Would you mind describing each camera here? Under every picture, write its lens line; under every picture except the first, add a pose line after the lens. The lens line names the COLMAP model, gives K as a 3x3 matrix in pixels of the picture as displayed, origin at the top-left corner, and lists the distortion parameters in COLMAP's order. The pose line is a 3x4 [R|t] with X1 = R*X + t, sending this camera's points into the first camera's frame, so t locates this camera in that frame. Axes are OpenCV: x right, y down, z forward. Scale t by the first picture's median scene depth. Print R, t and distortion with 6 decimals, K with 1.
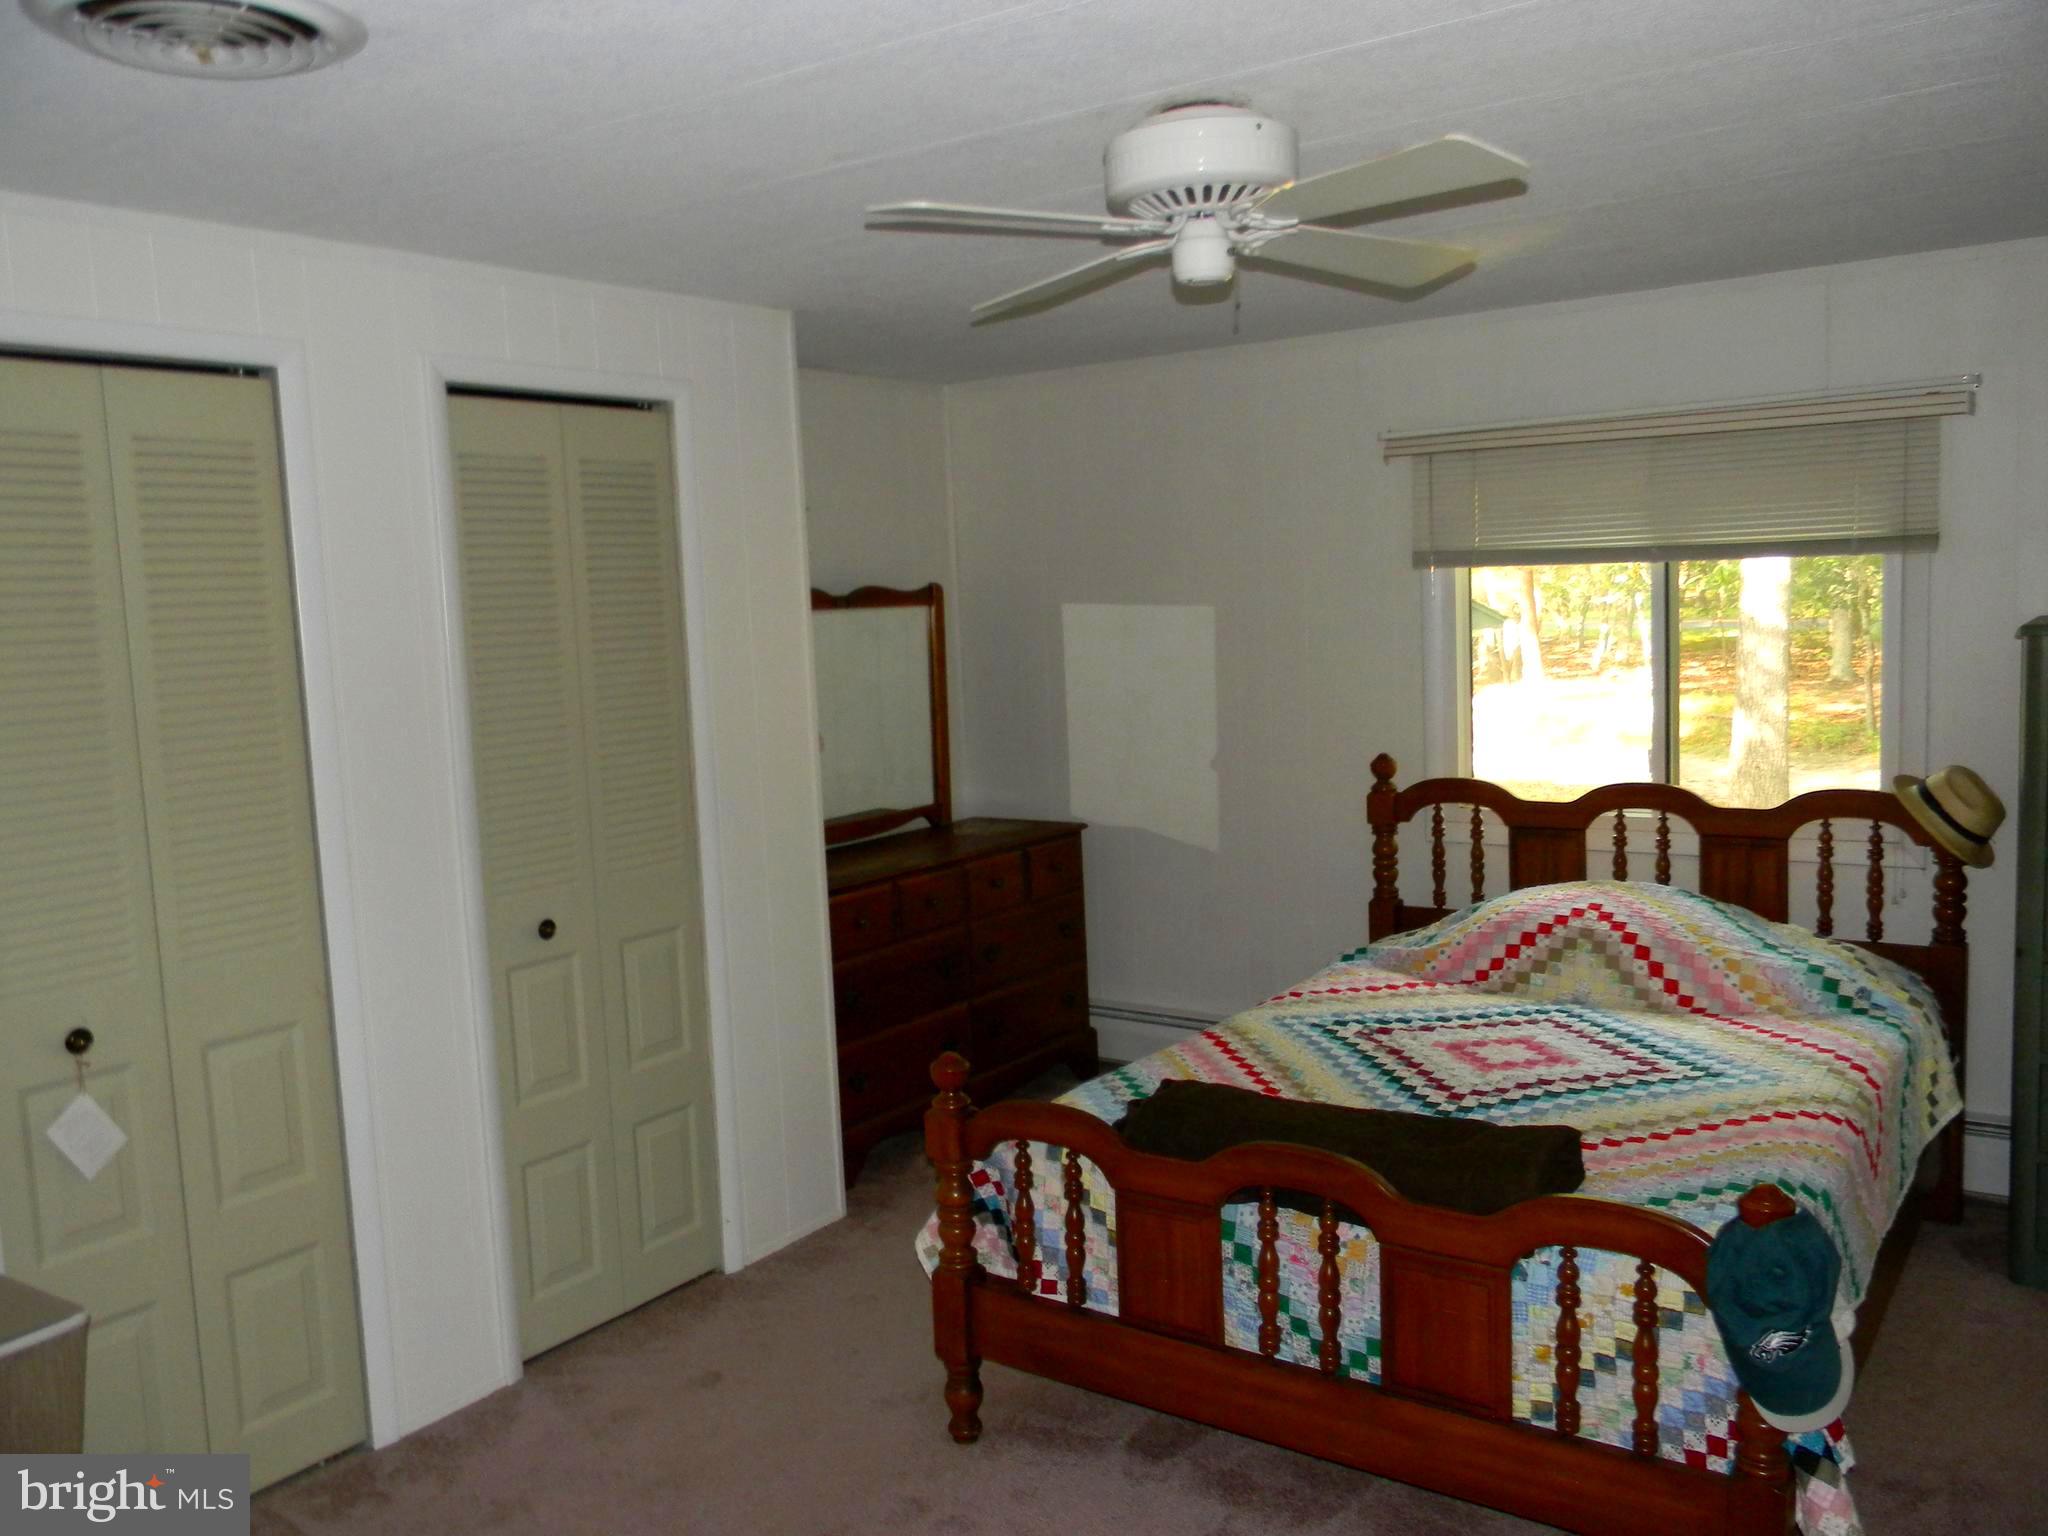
lens RADIAL K [[1664.5, 0, 1012.4], [0, 1664.5, 779.2], [0, 0, 1]] dist [0.029158, -0.042948]
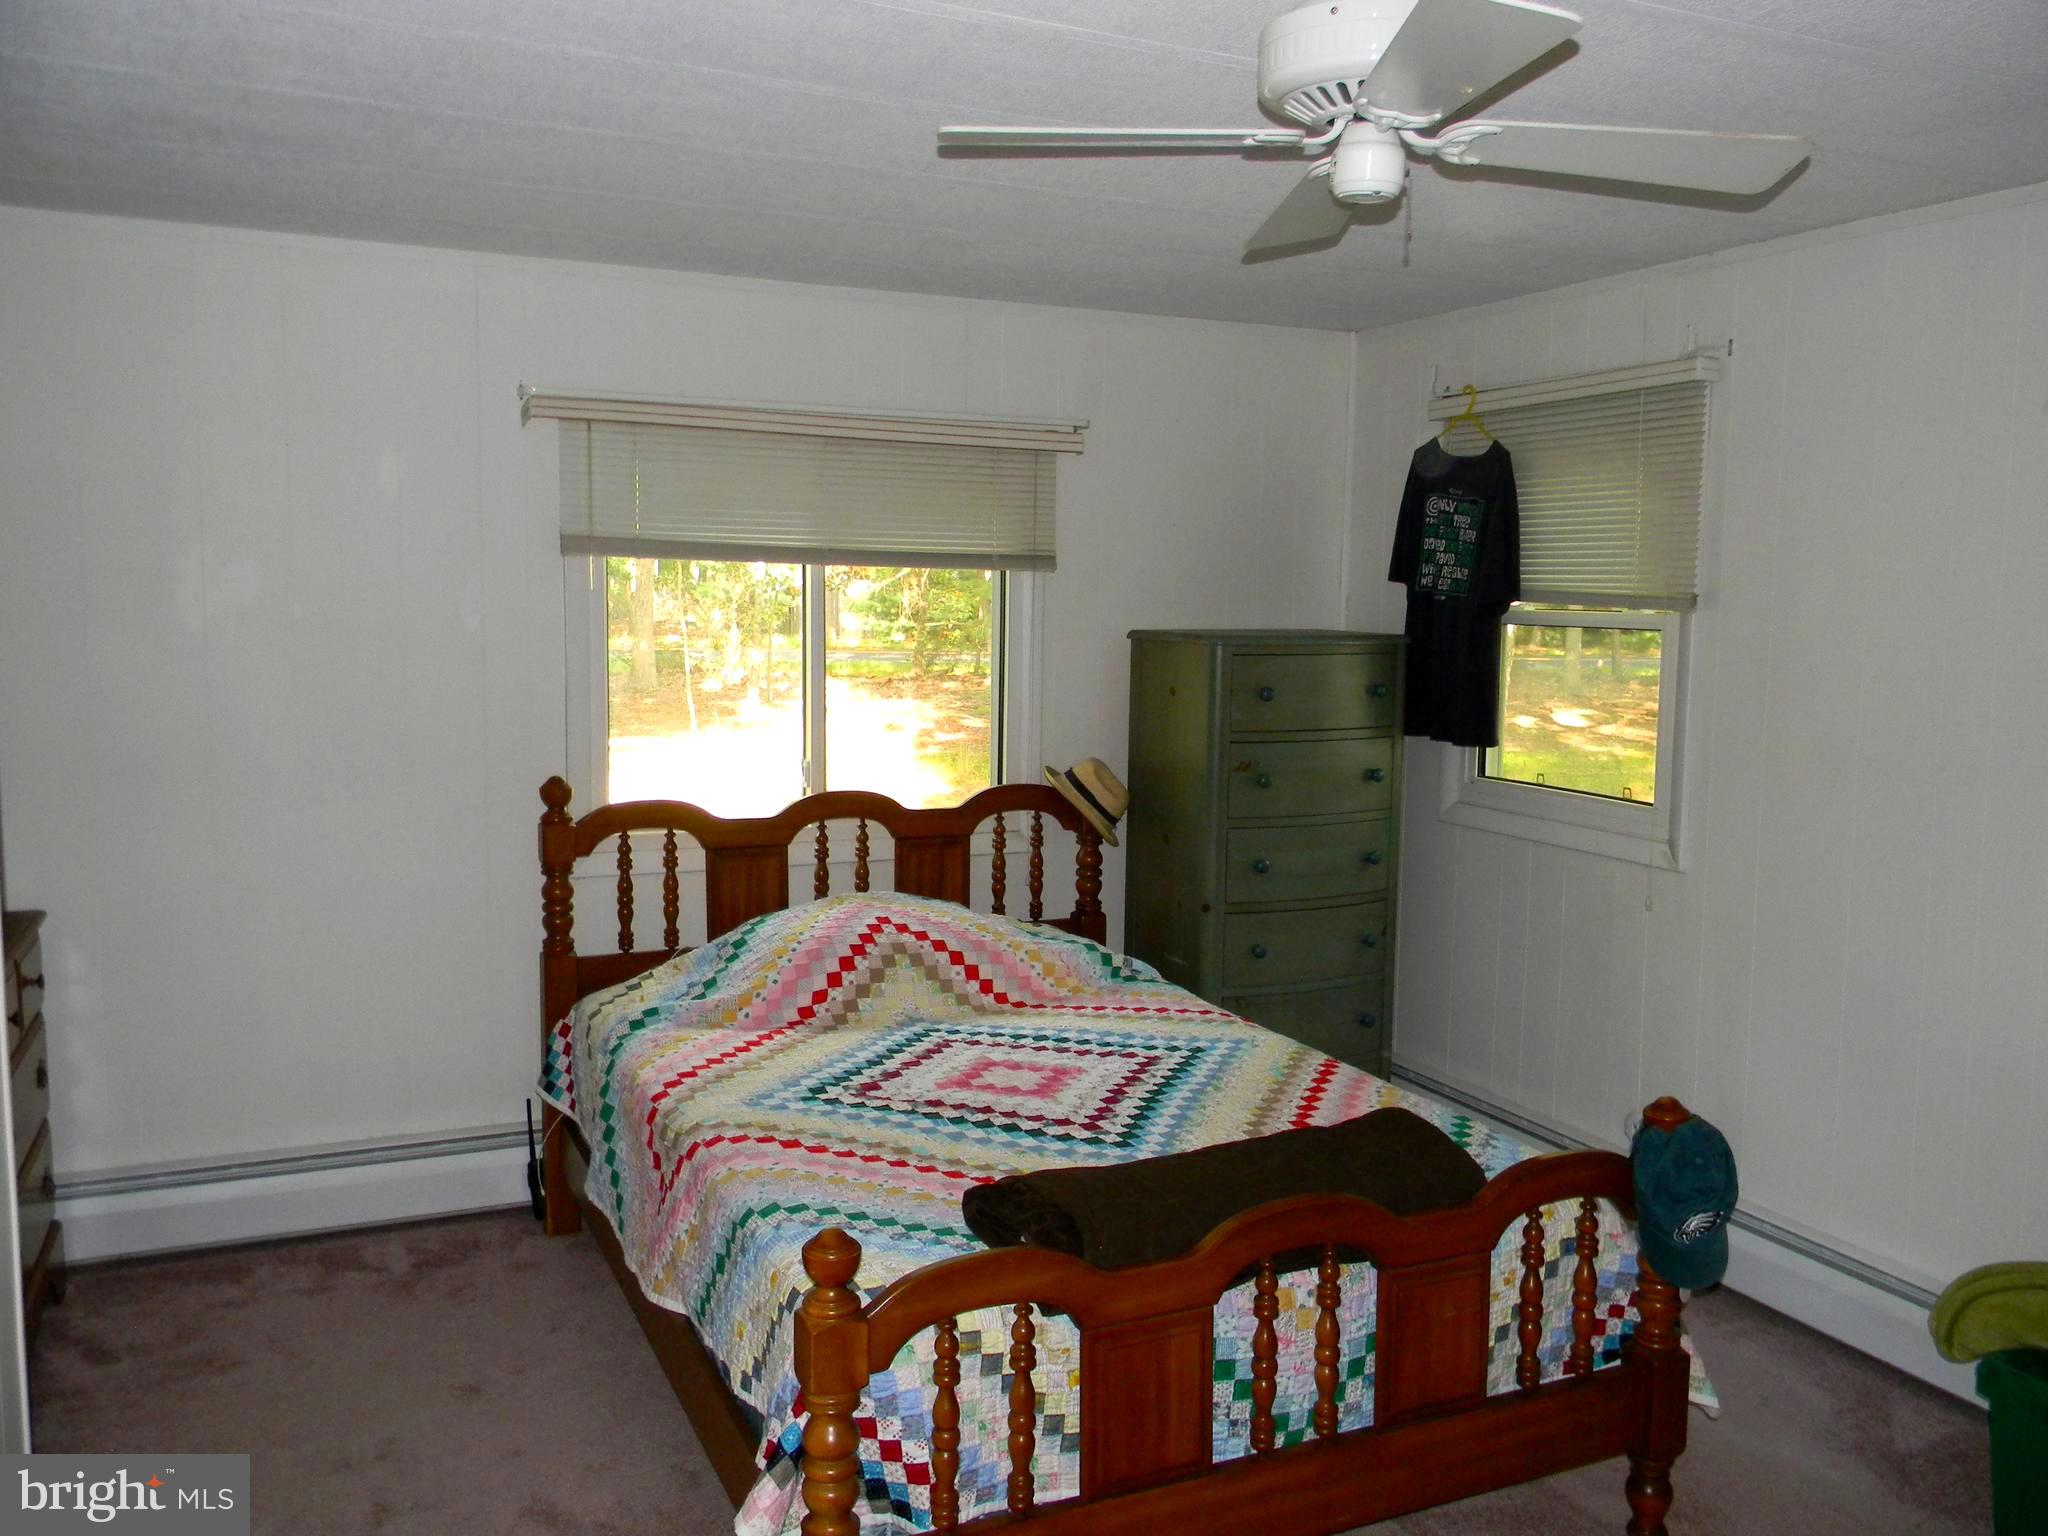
lens RADIAL K [[1664.5, 0, 1012.4], [0, 1664.5, 779.2], [0, 0, 1]] dist [0.029158, -0.042948]
pose [[0.492559, -0.048111, 0.868948, -0.474788], [0.062861, 0.997830, 0.019615, -0.019969], [-0.868006, 0.044962, 0.494514, 0.493254]]
